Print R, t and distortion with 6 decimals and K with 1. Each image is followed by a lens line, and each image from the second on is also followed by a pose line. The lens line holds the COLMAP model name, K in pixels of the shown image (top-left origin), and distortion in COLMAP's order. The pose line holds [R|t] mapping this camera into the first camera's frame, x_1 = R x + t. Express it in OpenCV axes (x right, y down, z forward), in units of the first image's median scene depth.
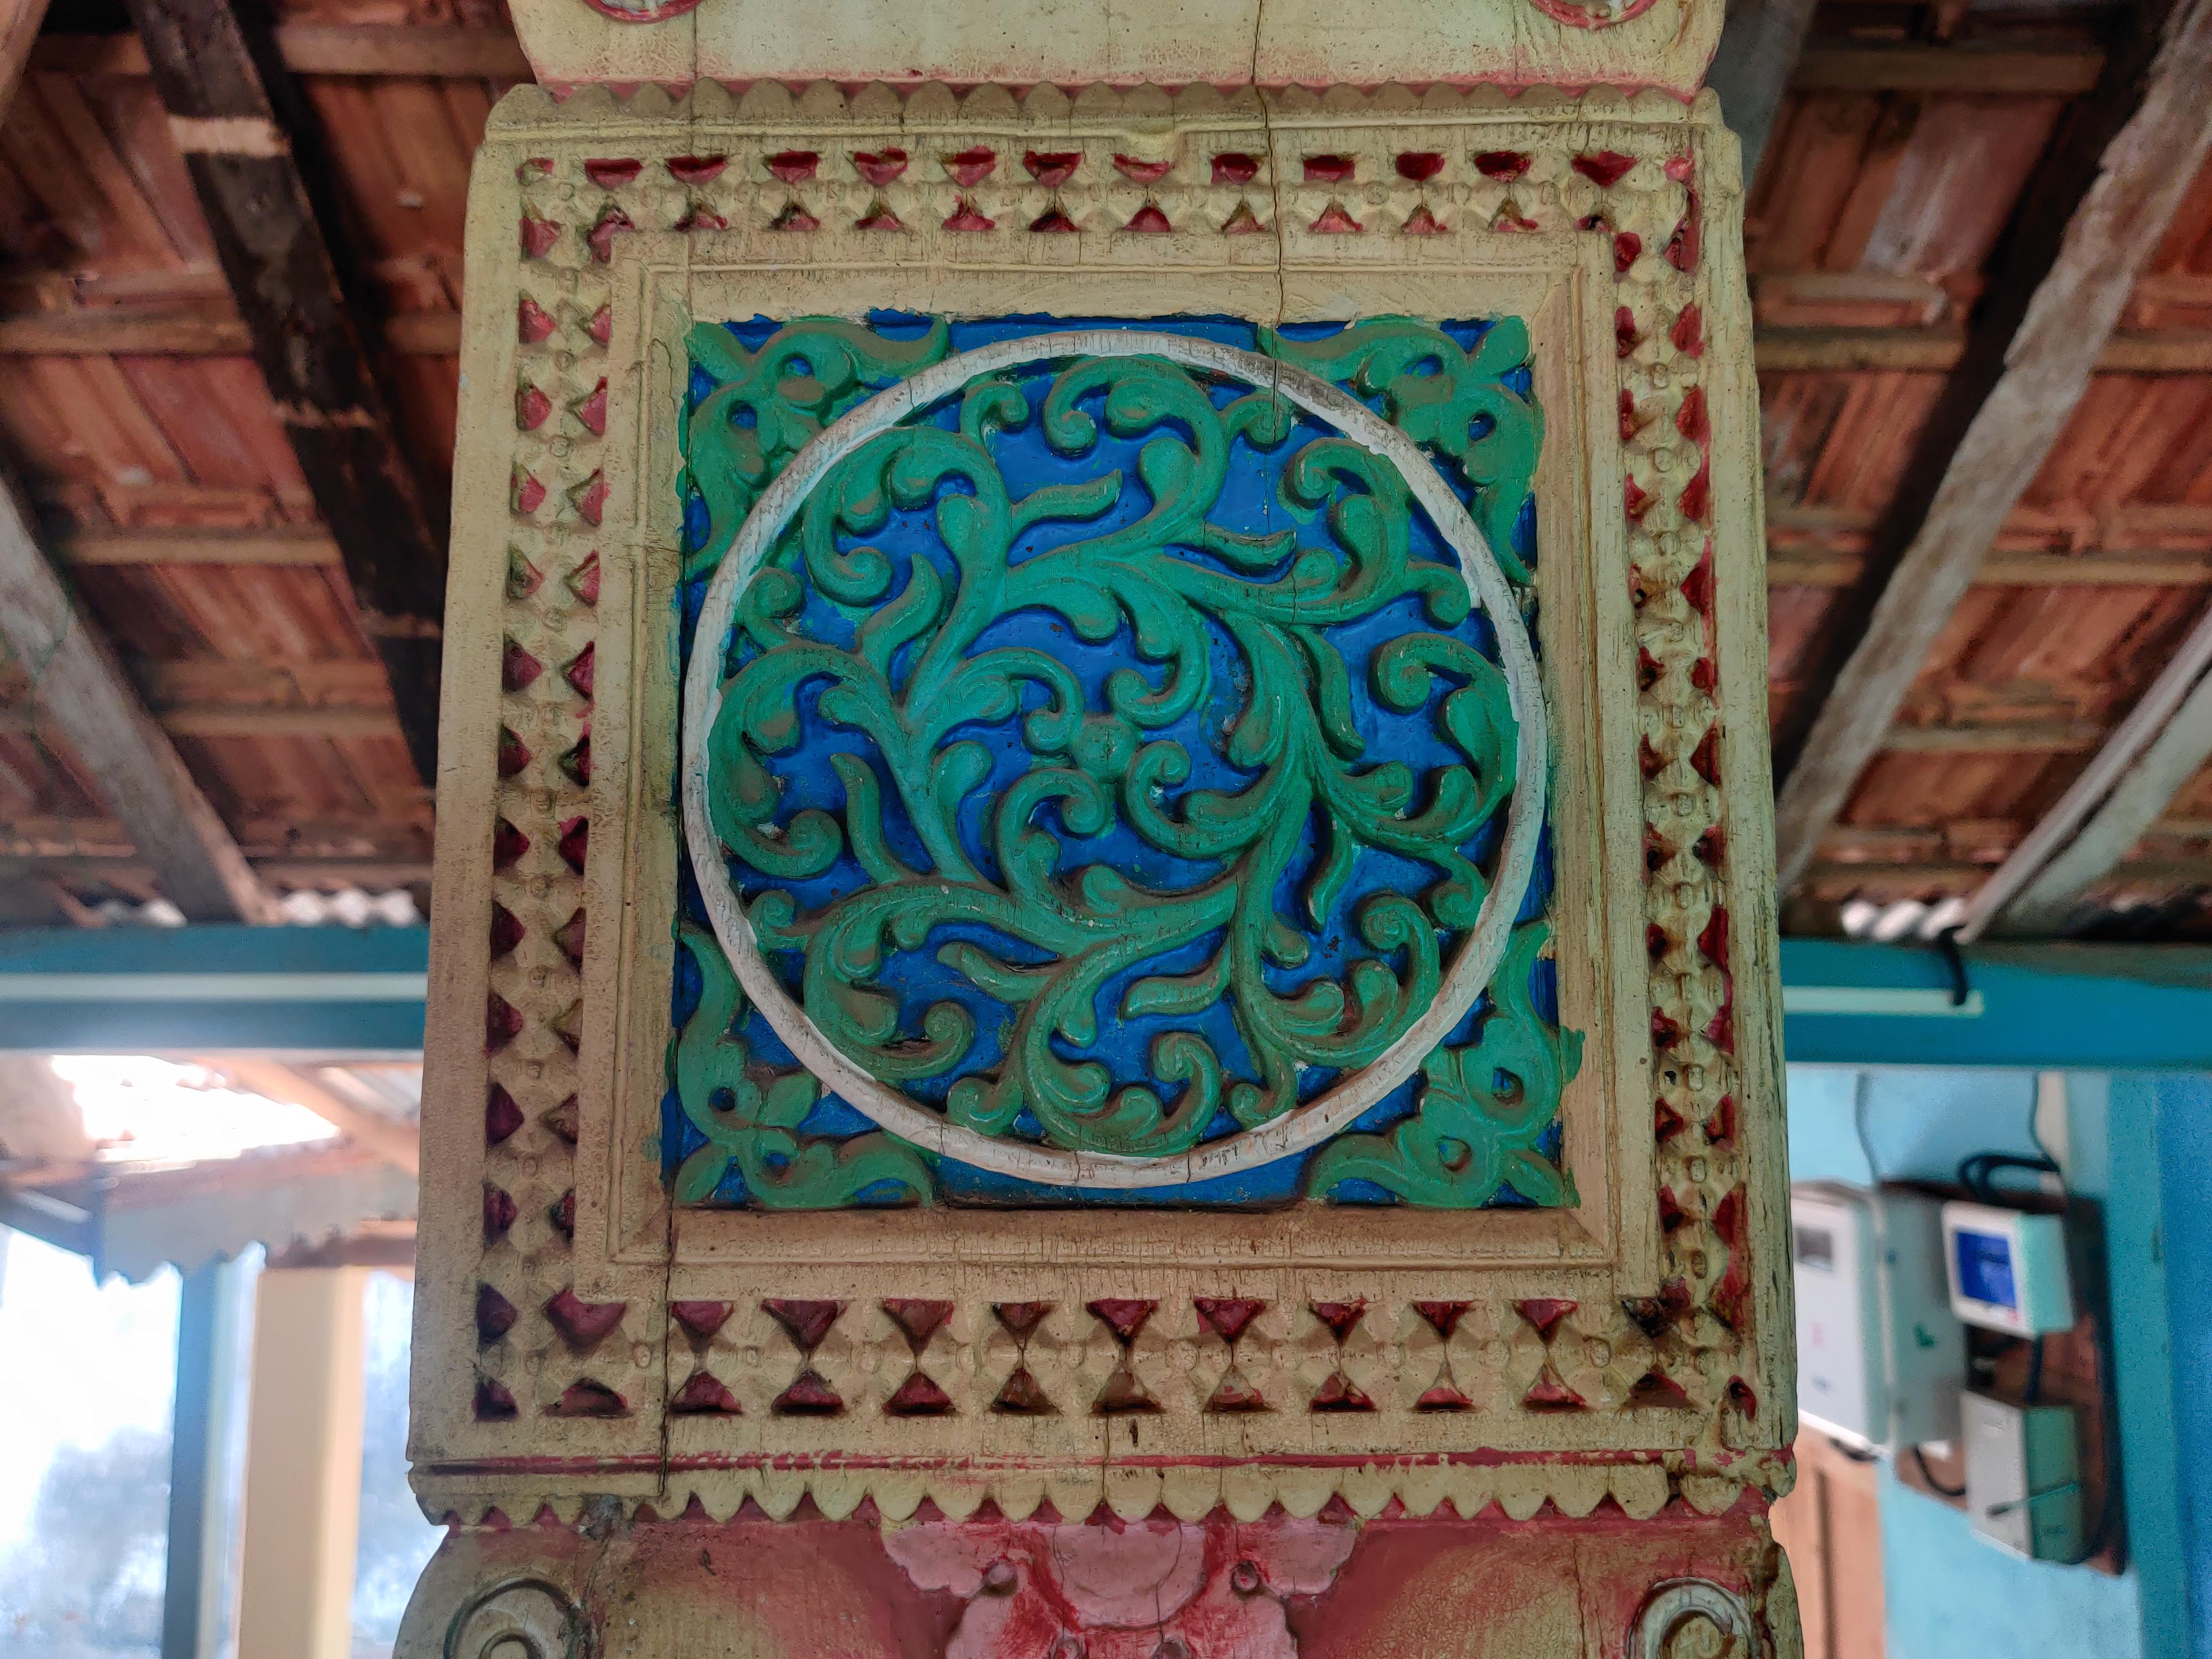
lens RADIAL K [[1714.6, 0, 1090.0], [0, 1714.6, 821.8], [0, 0, 1]] dist [-0.008548, 0.005059]
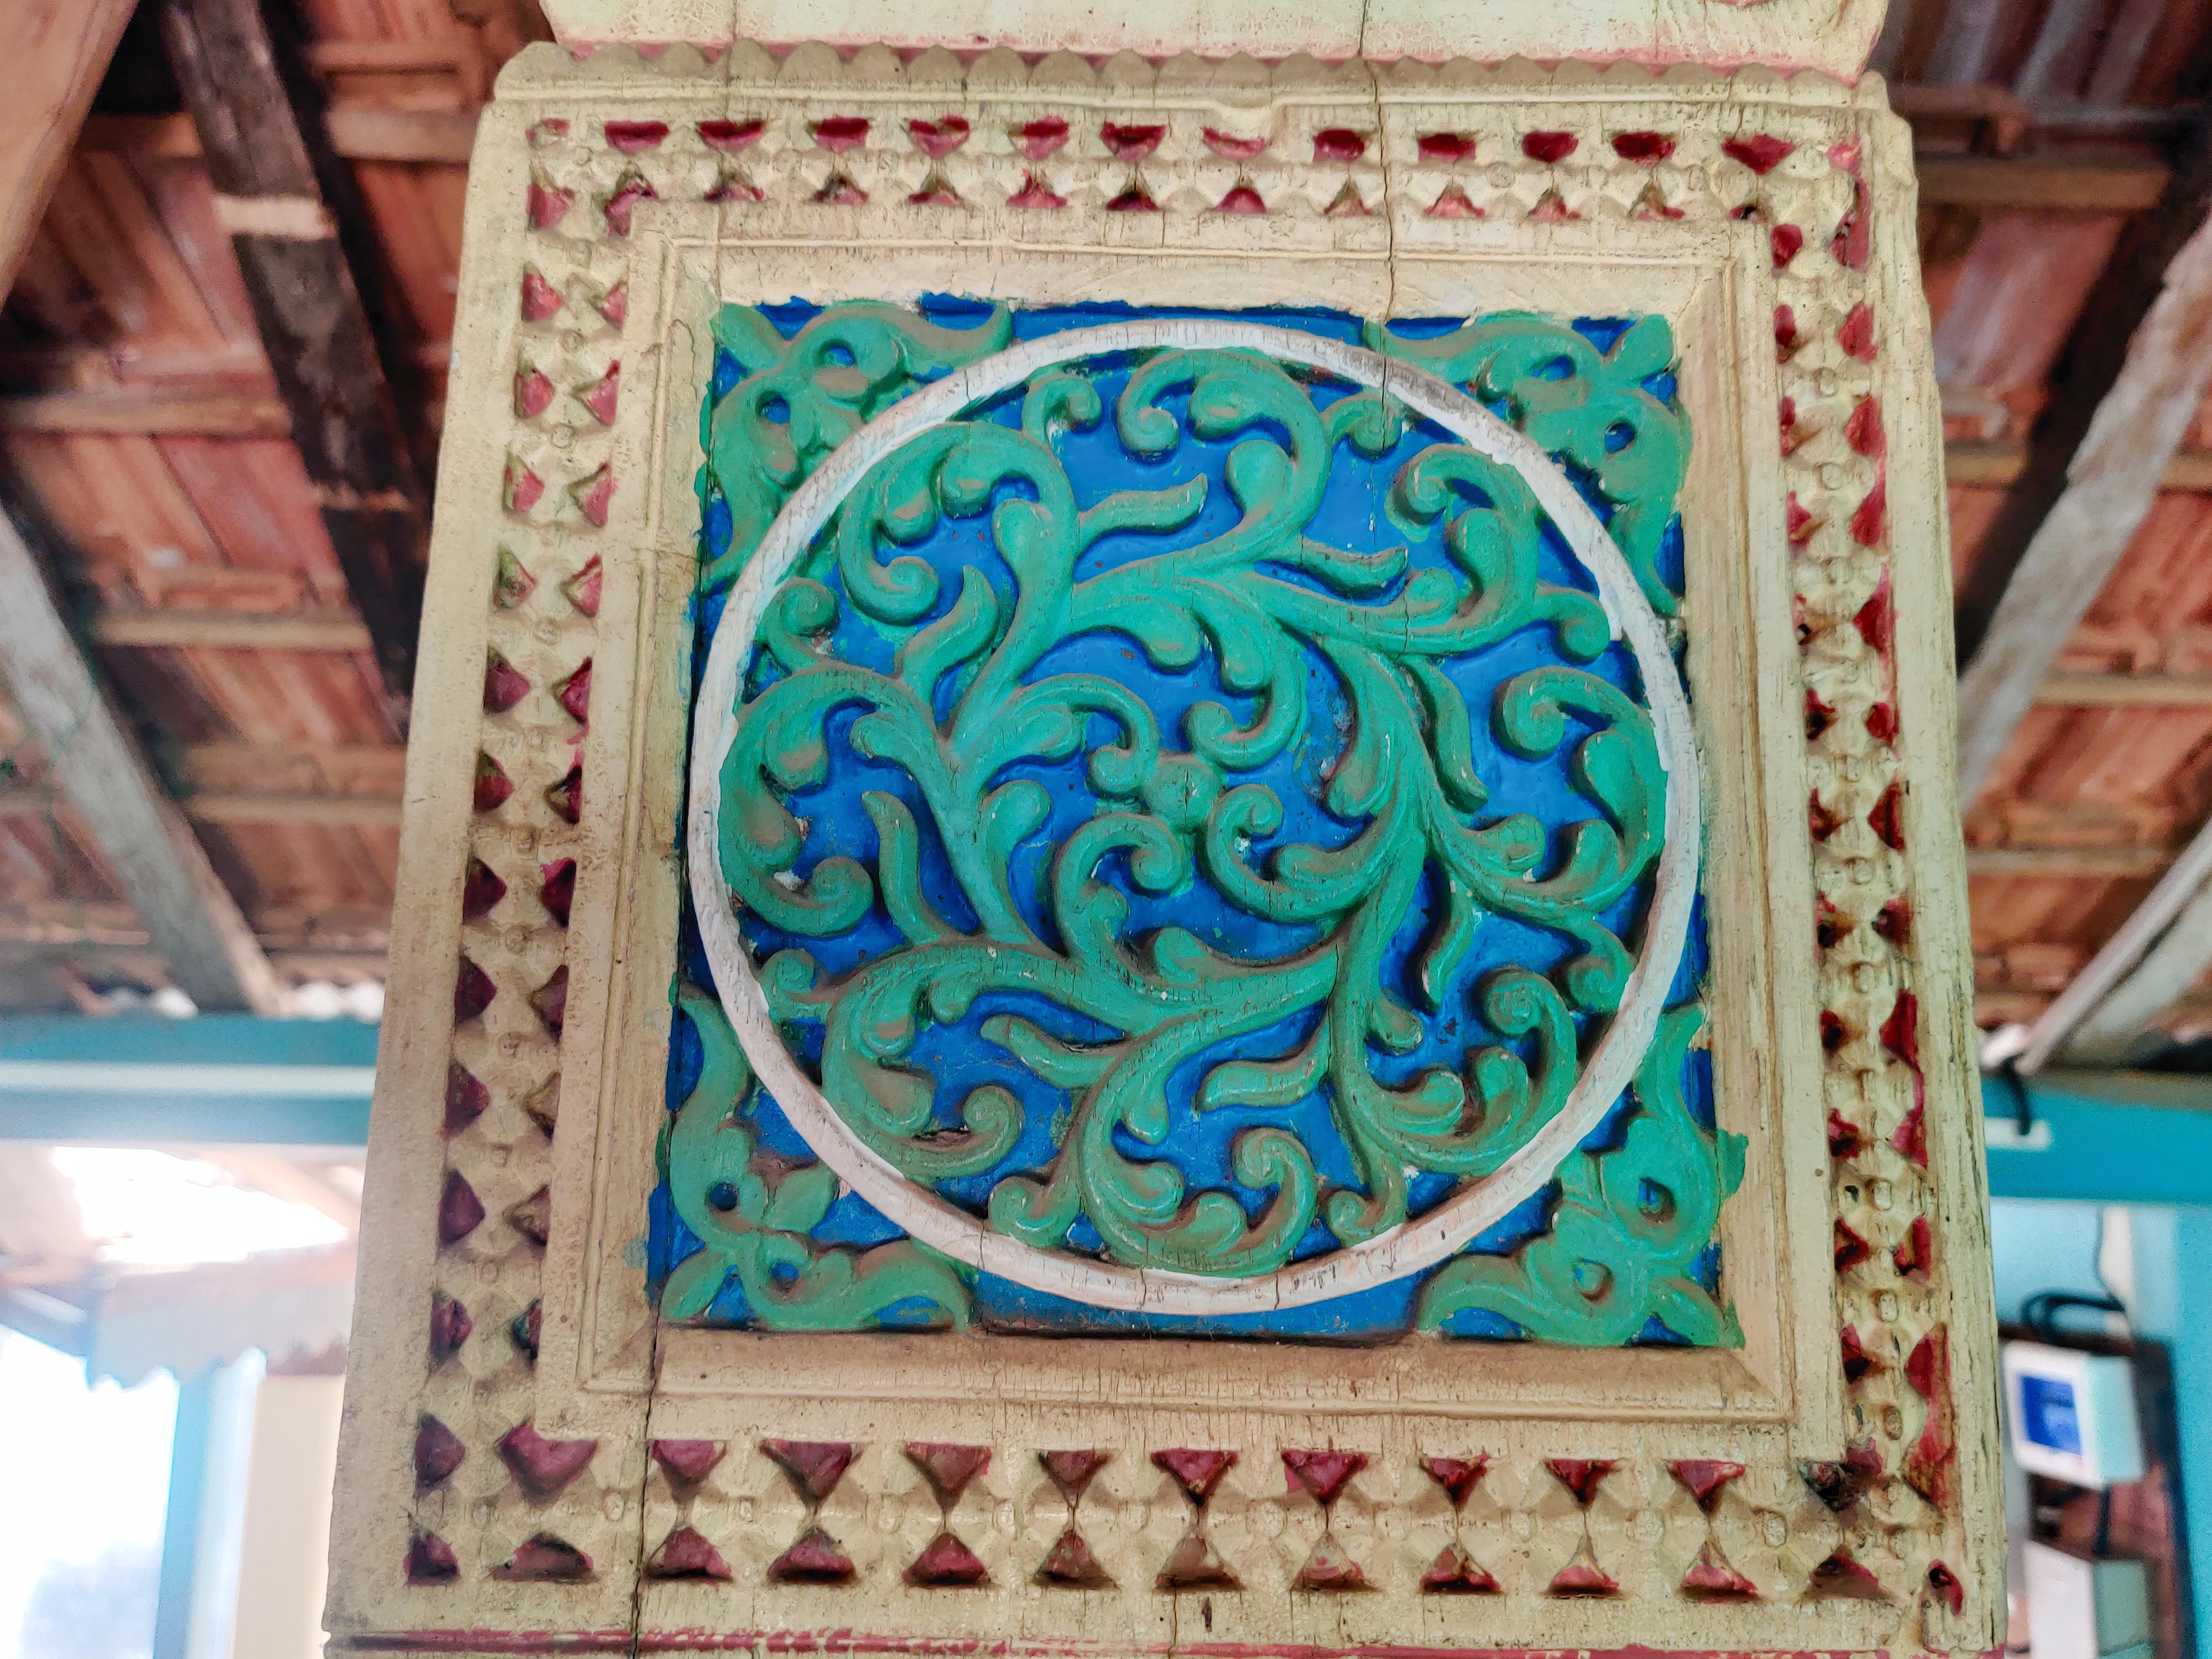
lens RADIAL K [[1714.6, 0, 1123.4], [0, 1714.6, 841.9], [0, 0, 1]] dist [-0.008548, 0.005059]
pose [[0.999776, 0.021159, 0.000258, -0.020013], [-0.021112, 0.998253, -0.055192, 0.028416], [-0.001425, 0.055174, 0.998476, 0.140048]]
